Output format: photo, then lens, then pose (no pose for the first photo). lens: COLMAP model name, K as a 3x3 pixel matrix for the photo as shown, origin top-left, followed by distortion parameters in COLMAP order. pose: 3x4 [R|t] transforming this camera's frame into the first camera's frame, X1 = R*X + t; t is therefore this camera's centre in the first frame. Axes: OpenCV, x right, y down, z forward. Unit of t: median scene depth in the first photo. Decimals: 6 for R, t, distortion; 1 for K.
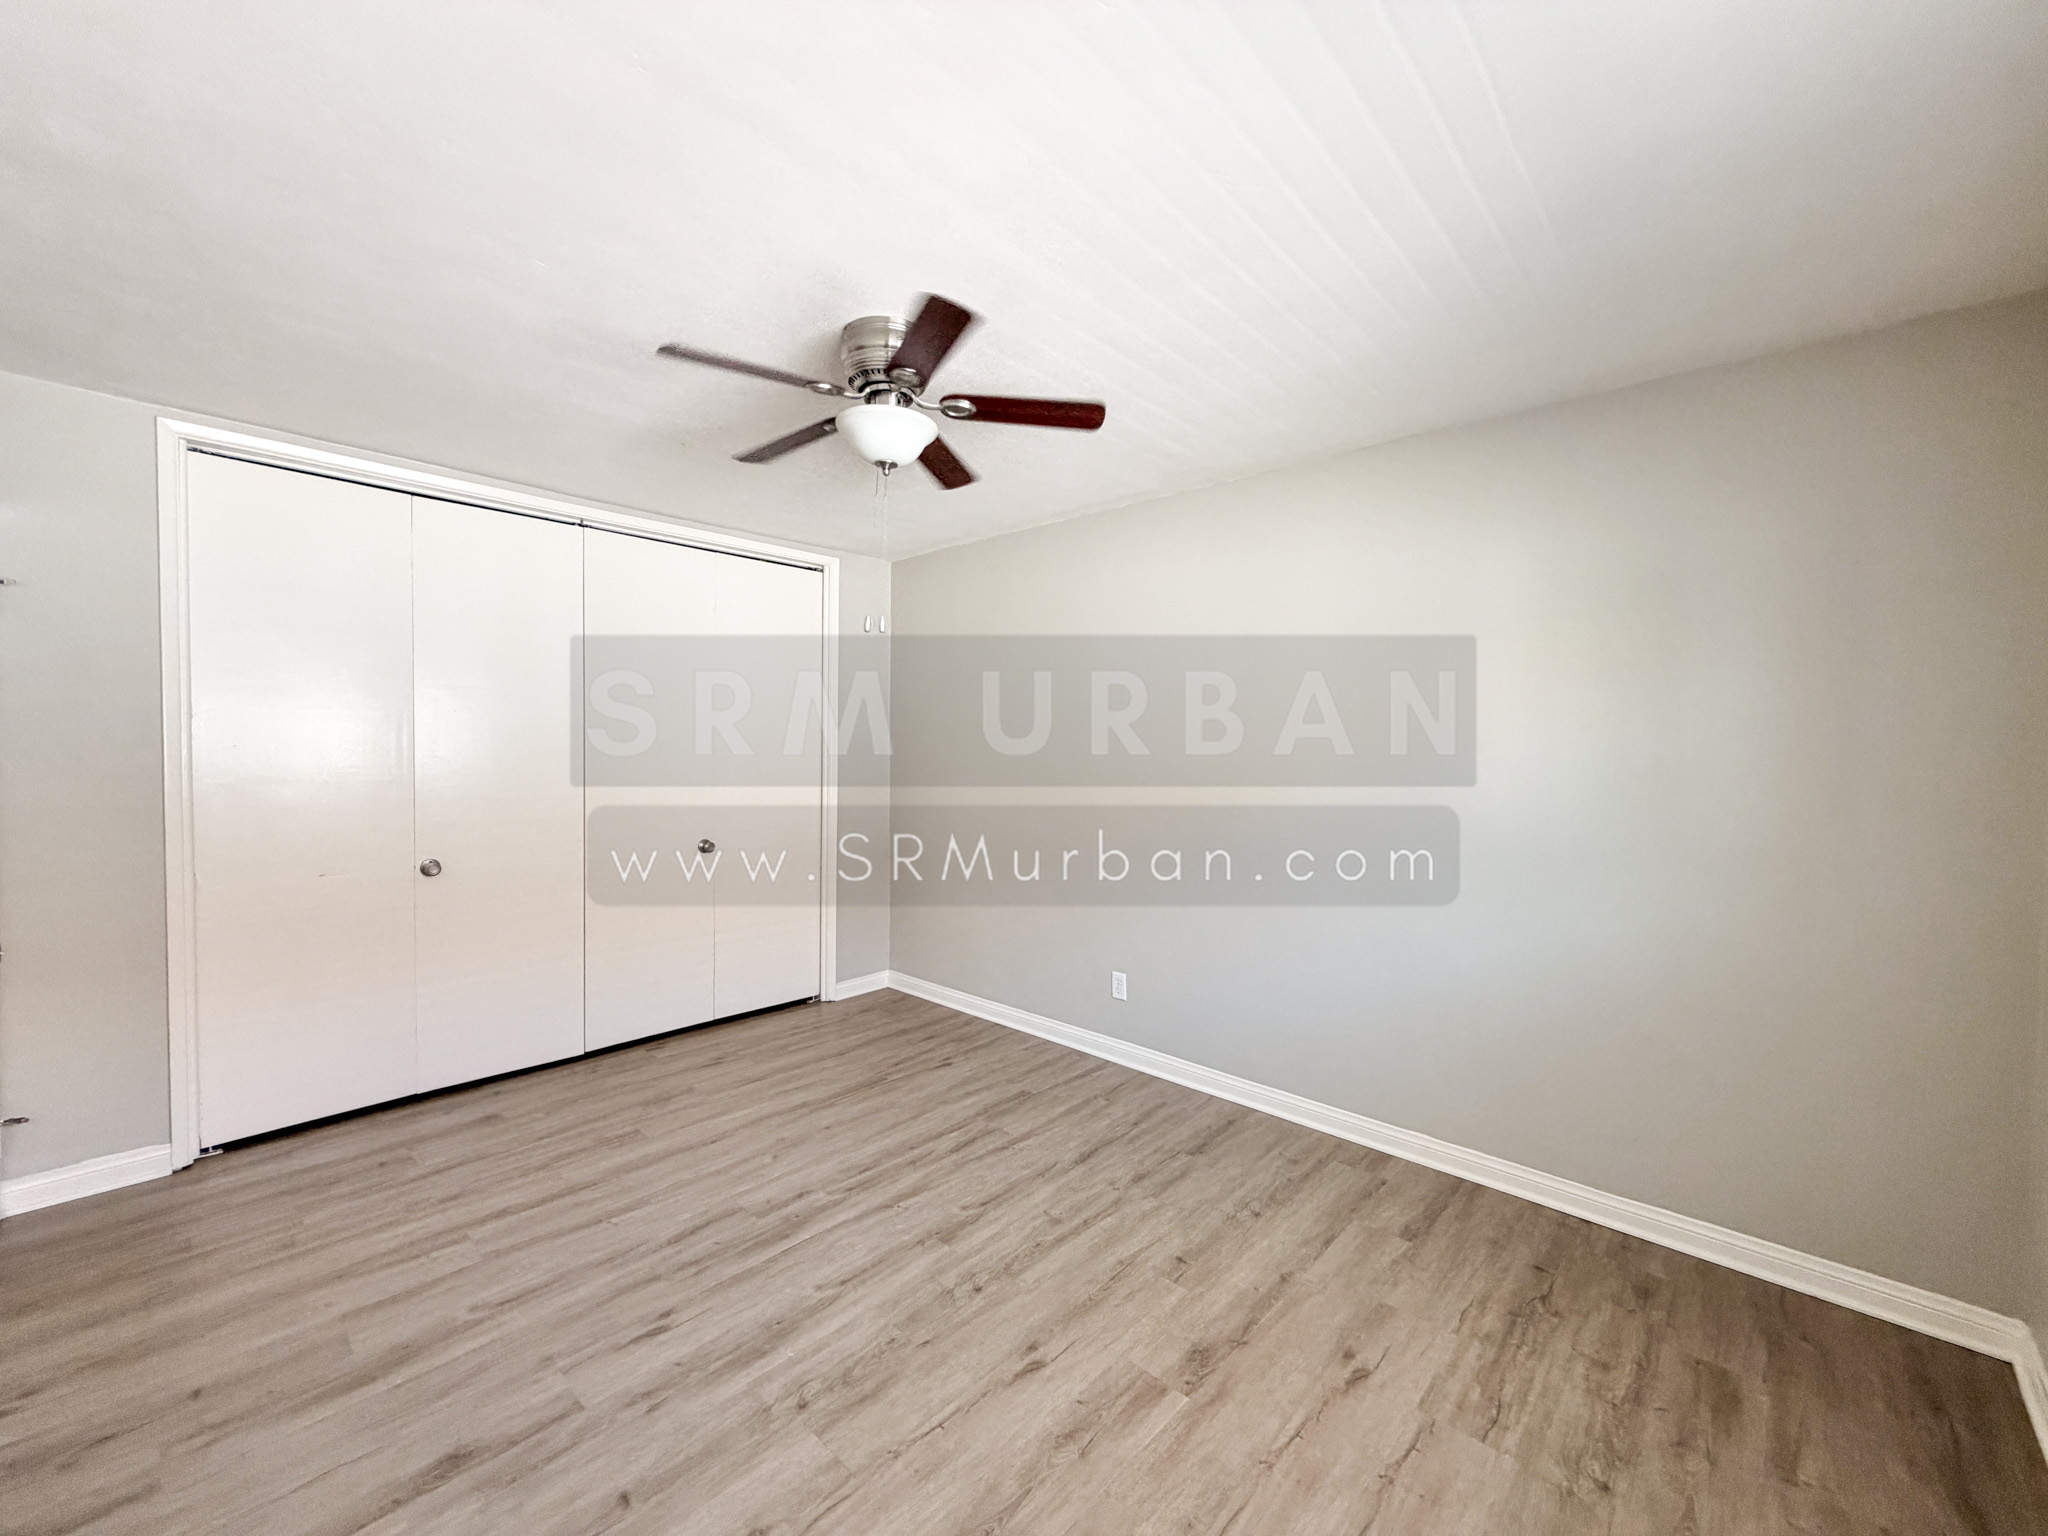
lens RADIAL K [[821.2, 0, 1039.3], [0, 821.2, 756.1], [0, 0, 1]] dist [0.004170, -0.000127]
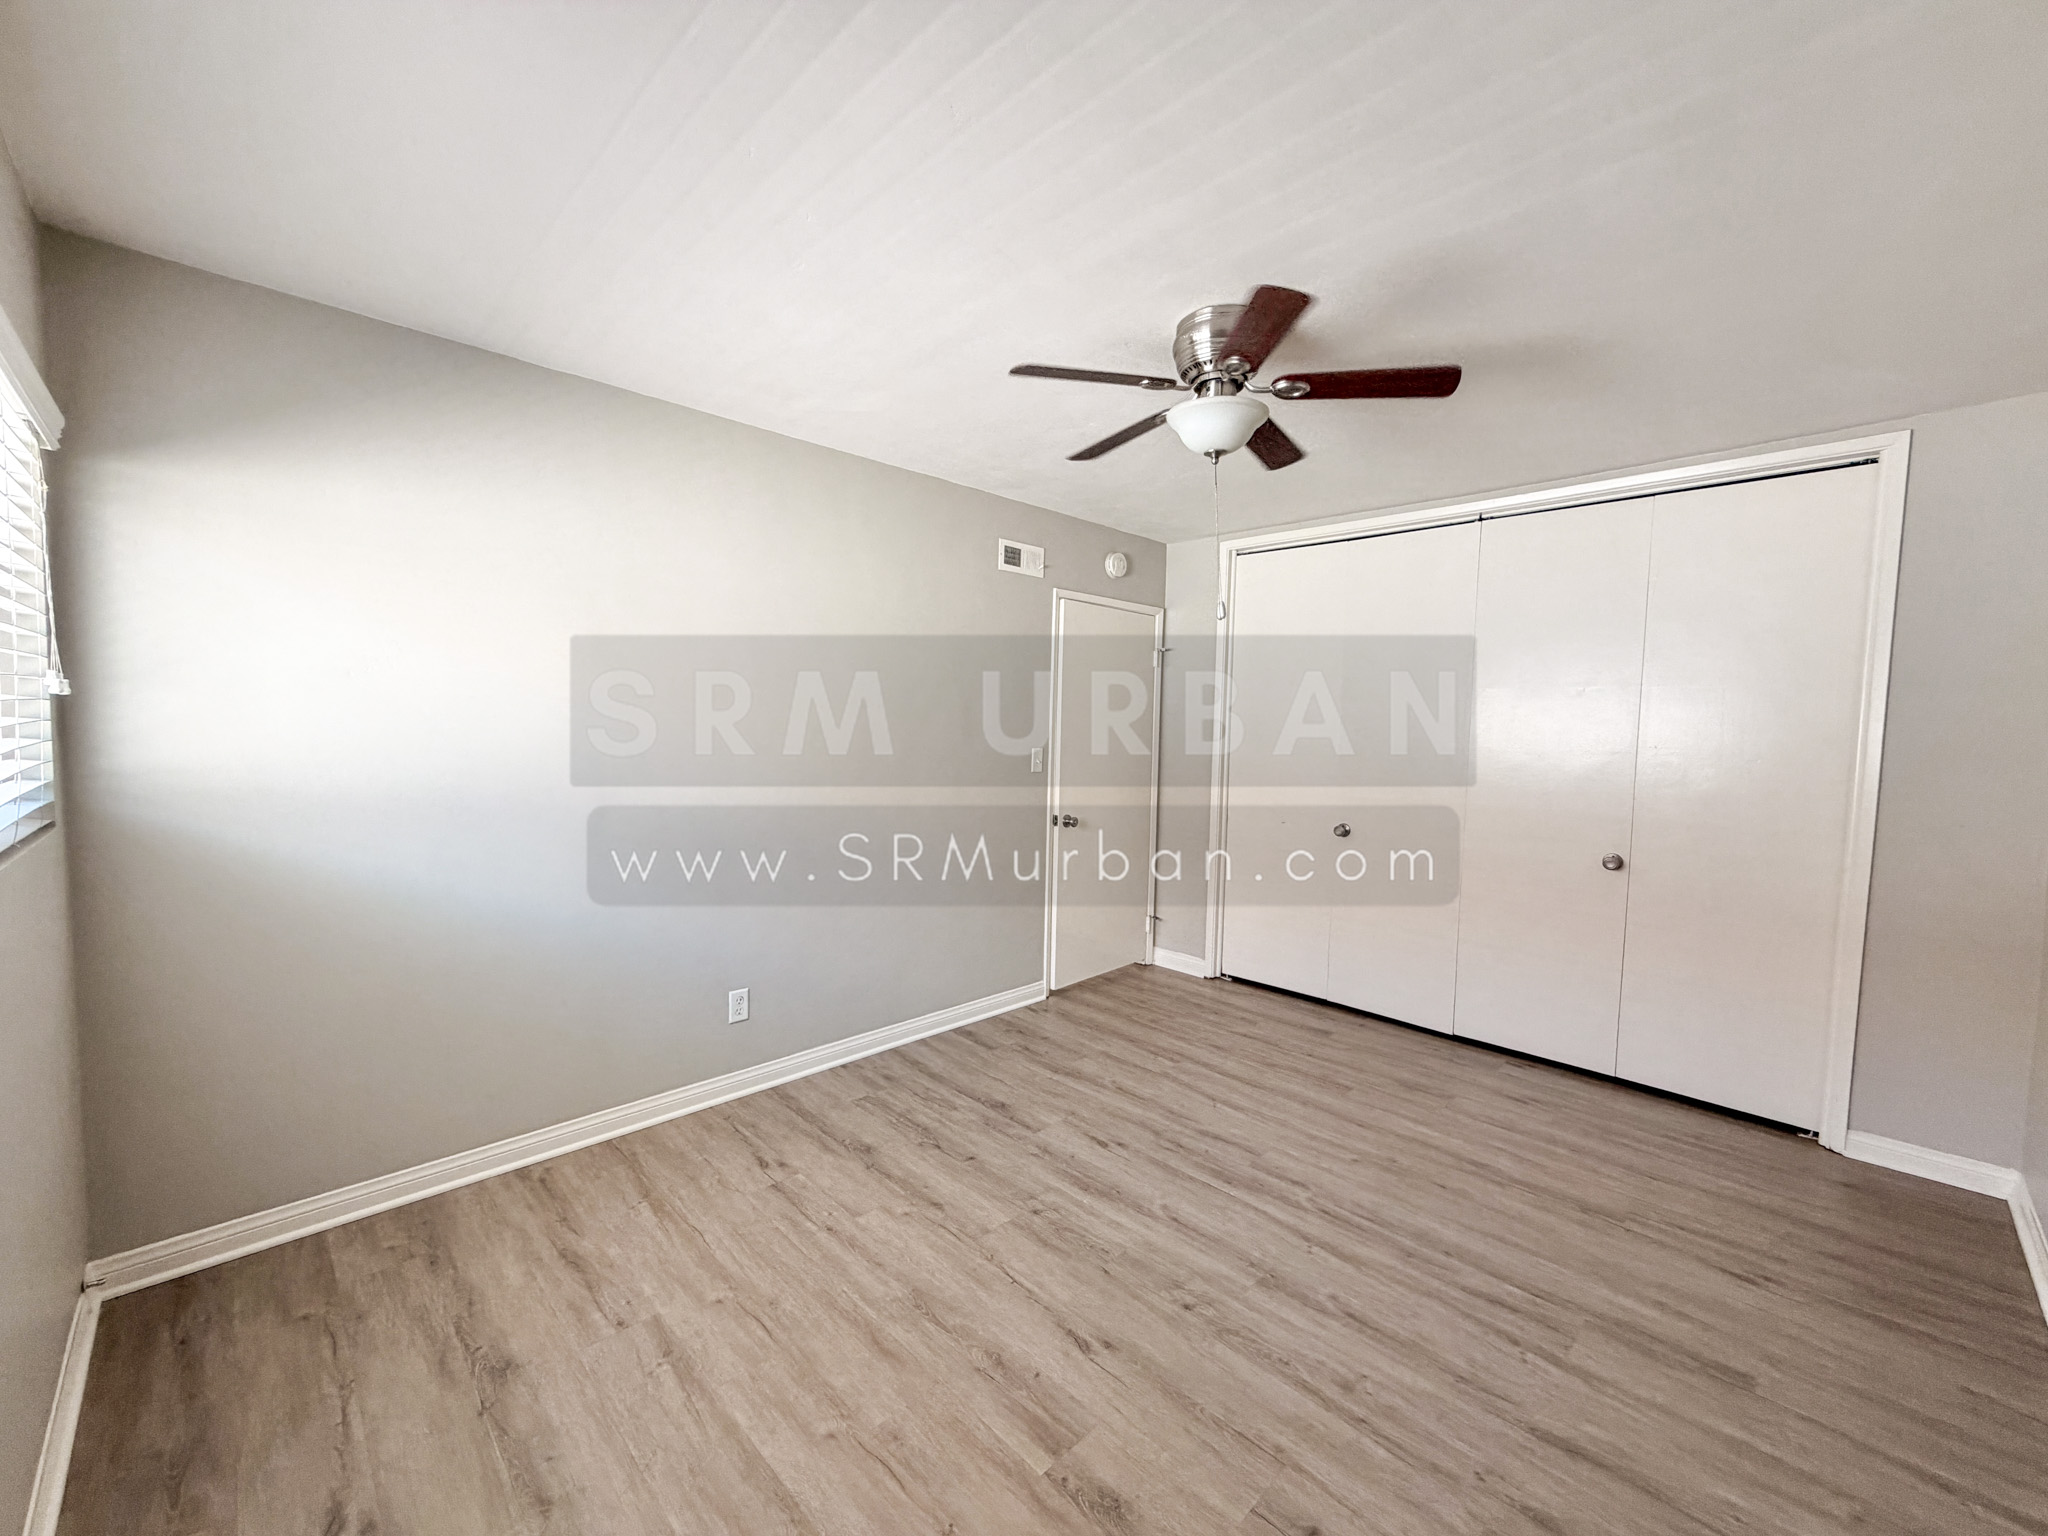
lens RADIAL K [[821.2, 0, 1042.1], [0, 821.2, 773.1], [0, 0, 1]] dist [0.004170, -0.000127]
pose [[-0.047249, 0.050658, -0.997598, 0.759611], [-0.031183, 0.998152, 0.052163, -0.023949], [0.998396, 0.033573, -0.045582, 0.740971]]
